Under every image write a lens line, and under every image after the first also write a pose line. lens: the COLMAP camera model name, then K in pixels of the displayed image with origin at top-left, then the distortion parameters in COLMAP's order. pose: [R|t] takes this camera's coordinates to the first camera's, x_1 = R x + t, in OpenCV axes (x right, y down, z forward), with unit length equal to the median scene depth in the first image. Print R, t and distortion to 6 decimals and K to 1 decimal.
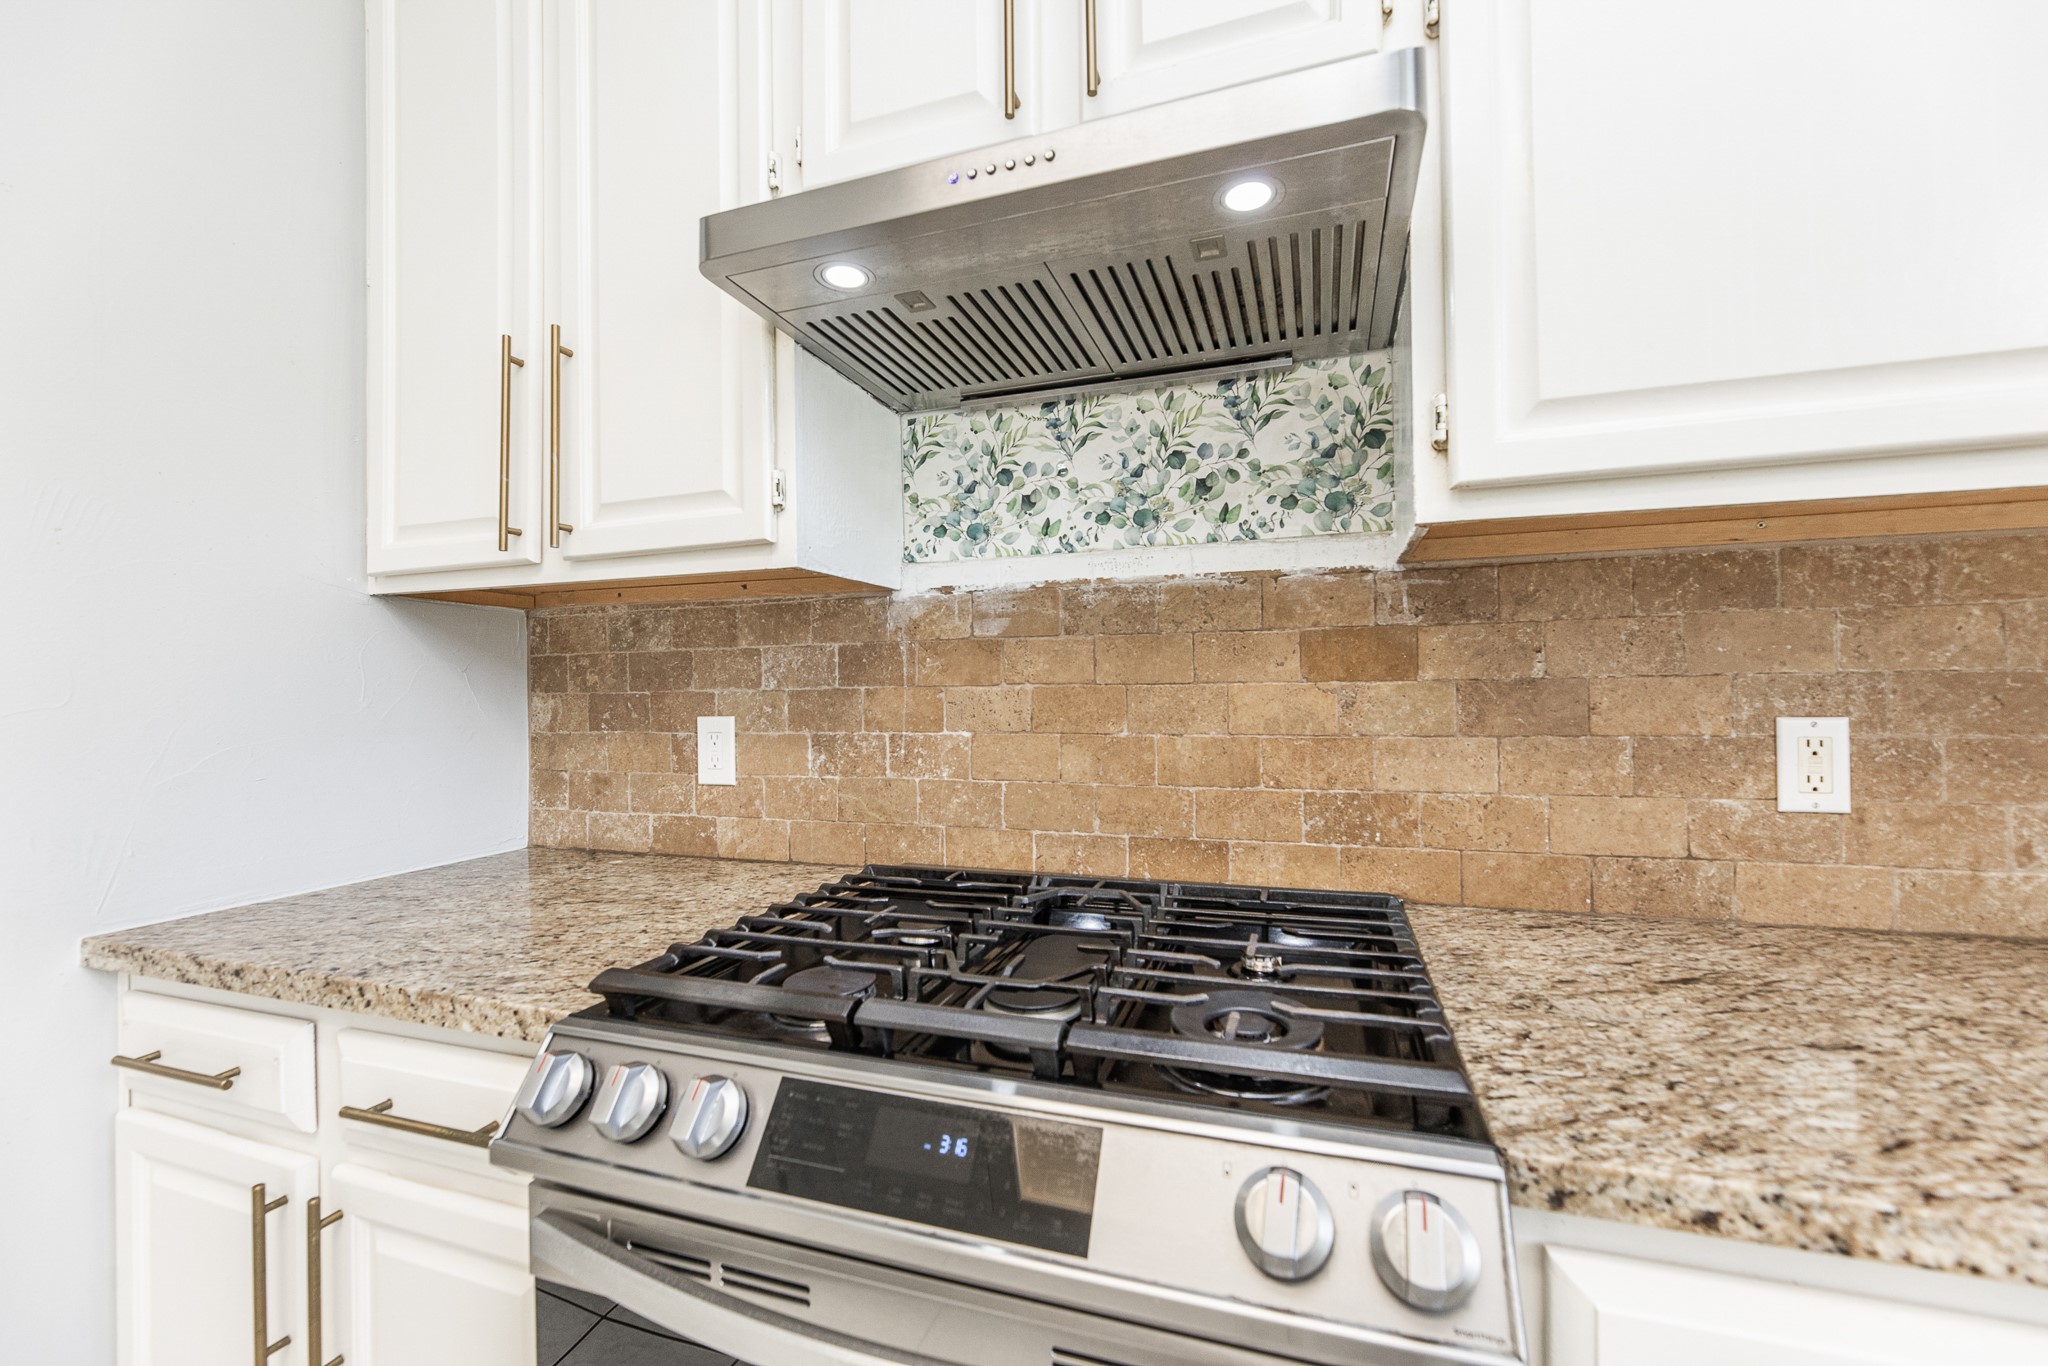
lens RADIAL K [[821.9, 0, 1044.9], [0, 821.9, 691.6], [0, 0, 1]] dist [-0.002221, 0.000011]
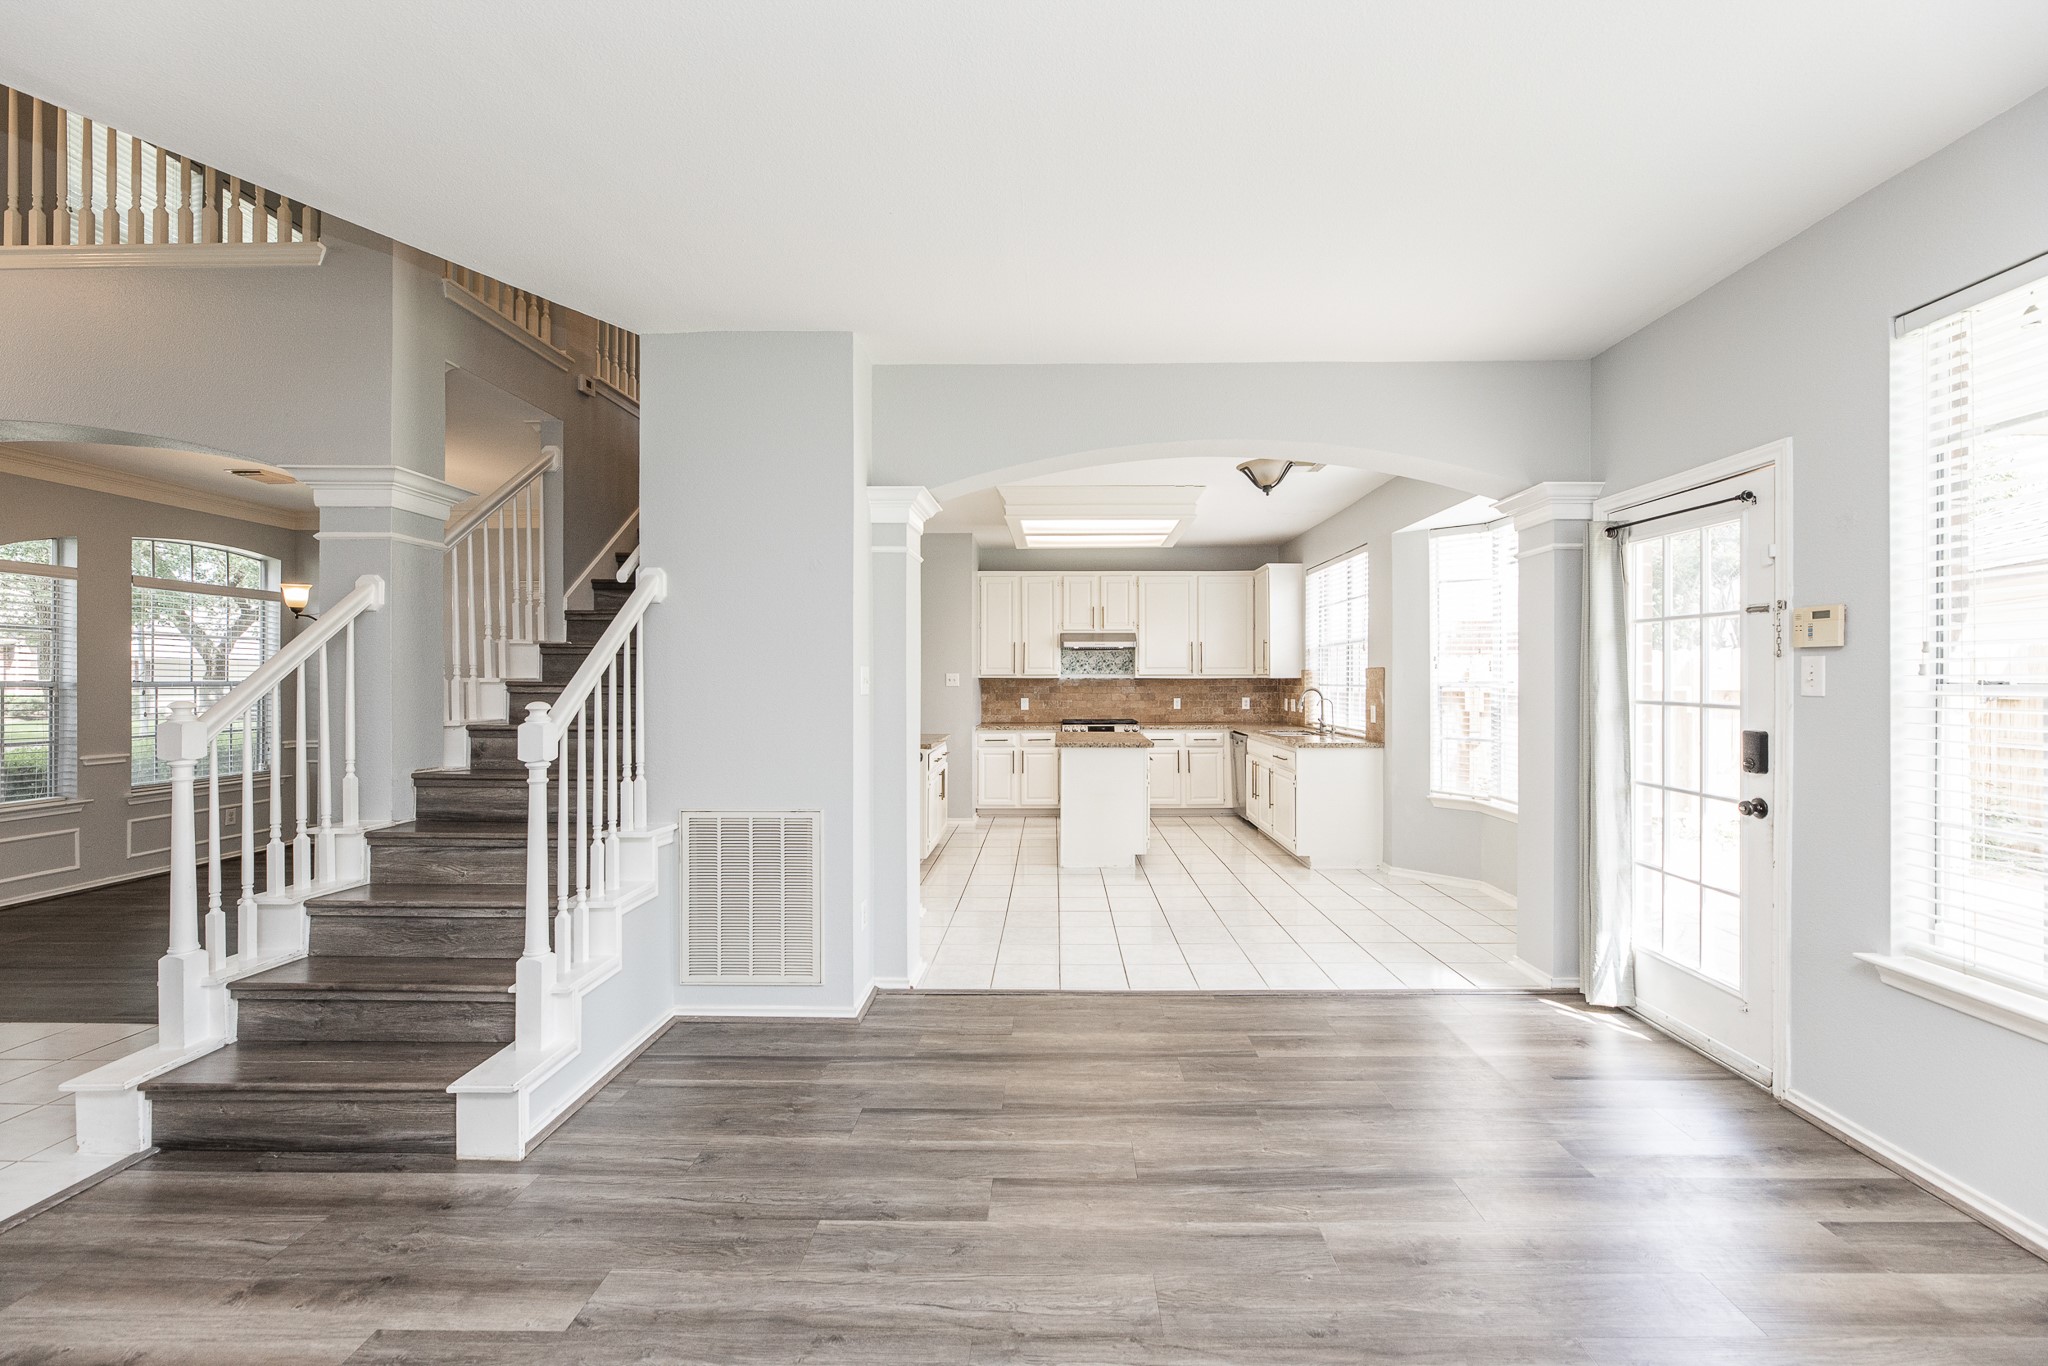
lens RADIAL K [[821.9, 0, 1051.9], [0, 821.9, 678.6], [0, 0, 1]] dist [-0.002221, 0.000011]
pose [[0.950197, 0.011021, 0.311454, -2.444891], [-0.009523, 0.999935, -0.006332, -0.087514], [-0.311504, 0.003050, 0.950240, -5.514236]]
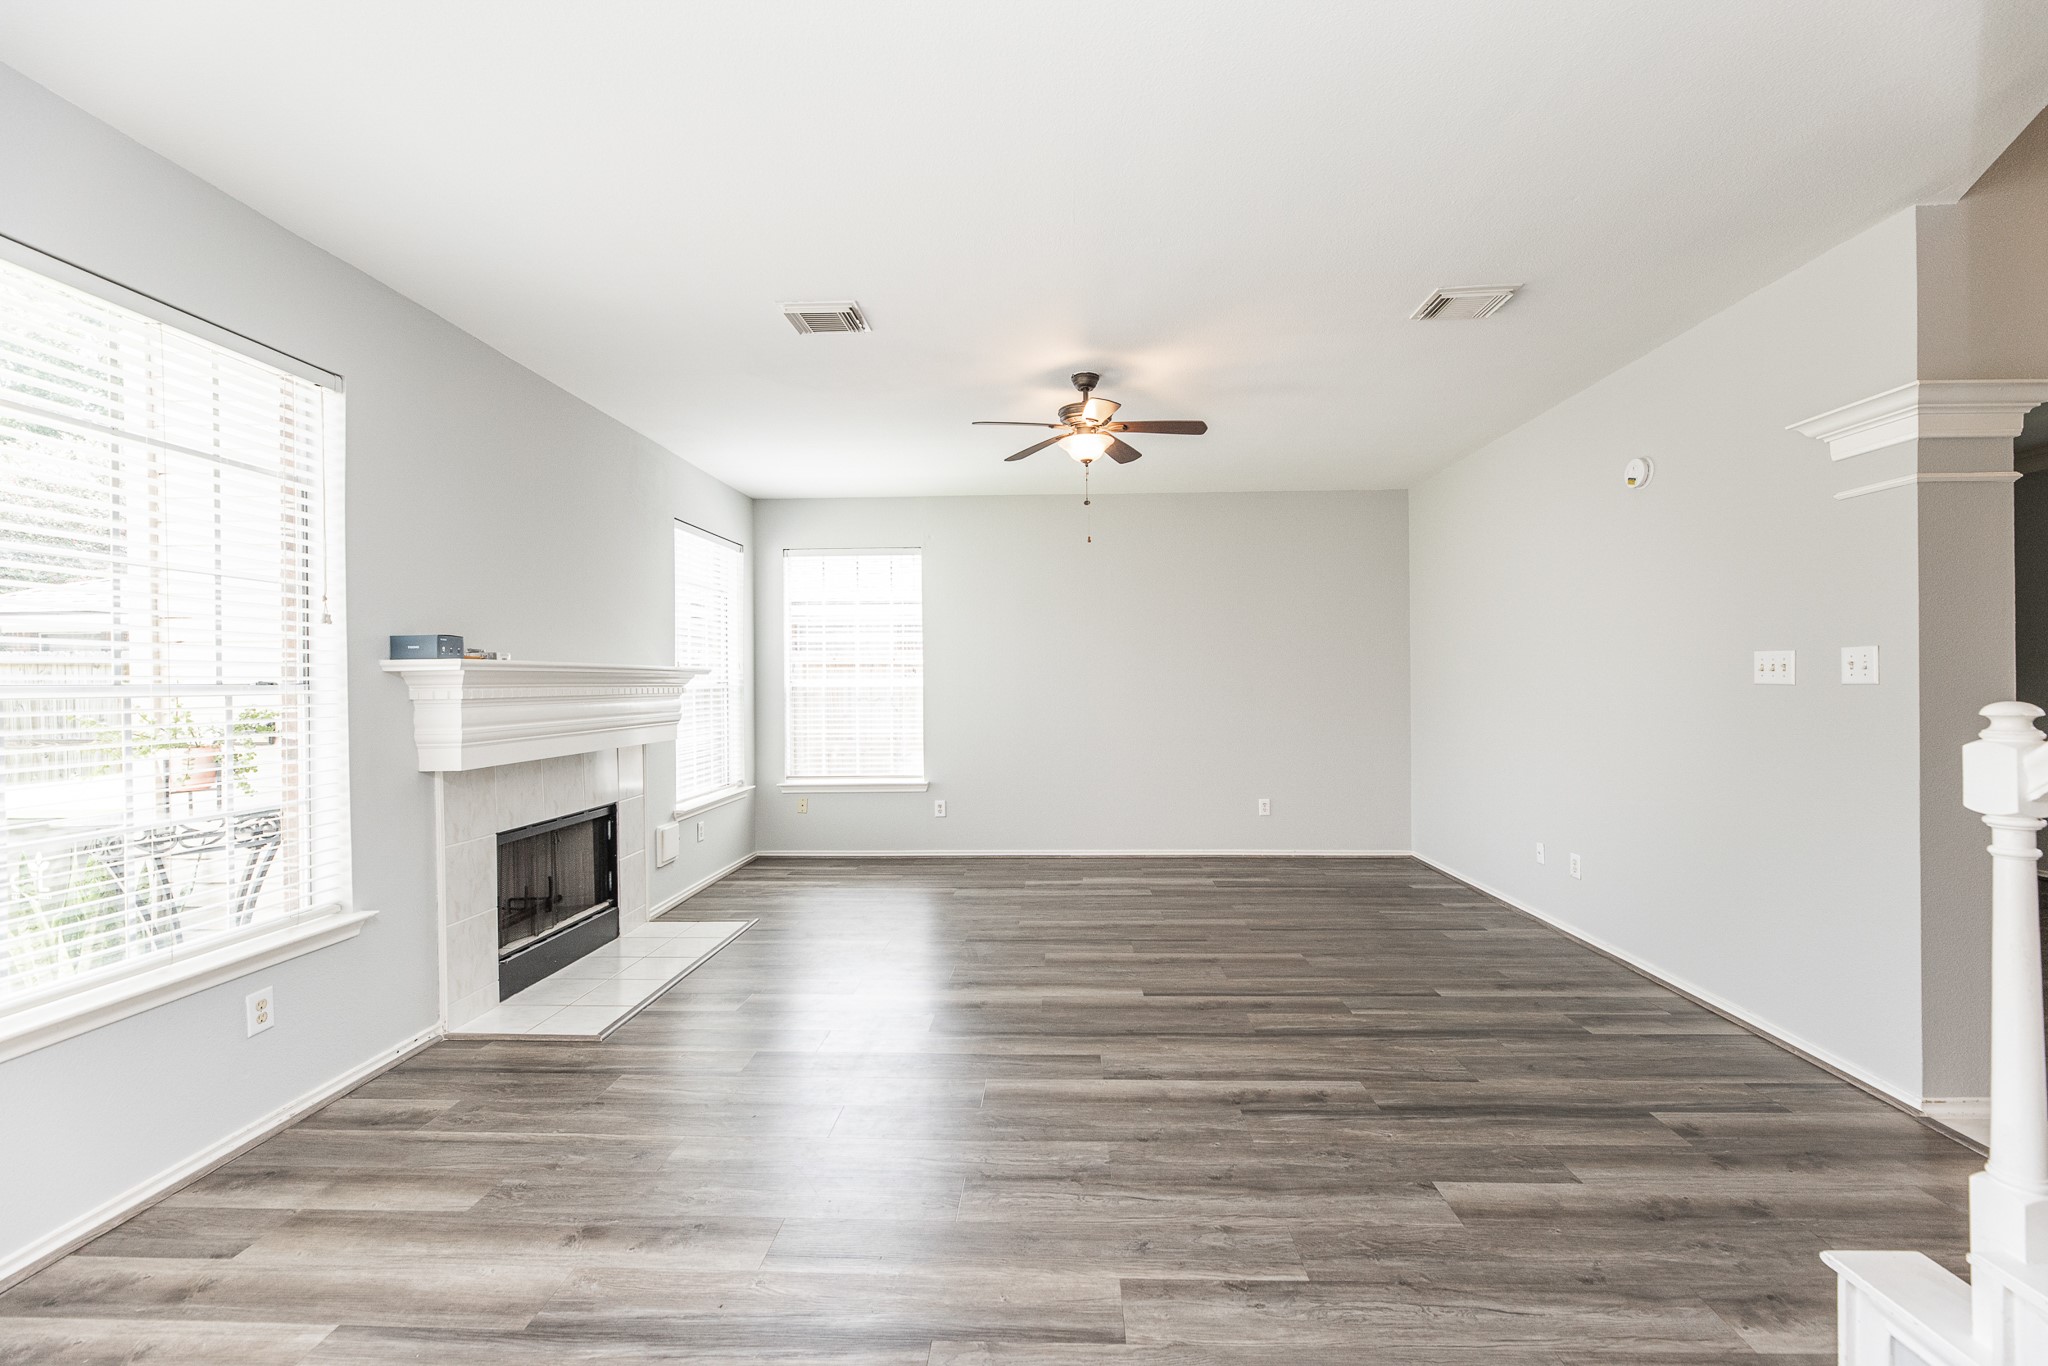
lens RADIAL K [[821.9, 0, 1039.3], [0, 821.9, 686.8], [0, 0, 1]] dist [-0.002221, 0.000011]
pose [[-0.957366, 0.021847, -0.288049, -1.493042], [0.018460, 0.999725, 0.014470, -0.091627], [0.288286, 0.008536, -0.957506, -2.513565]]
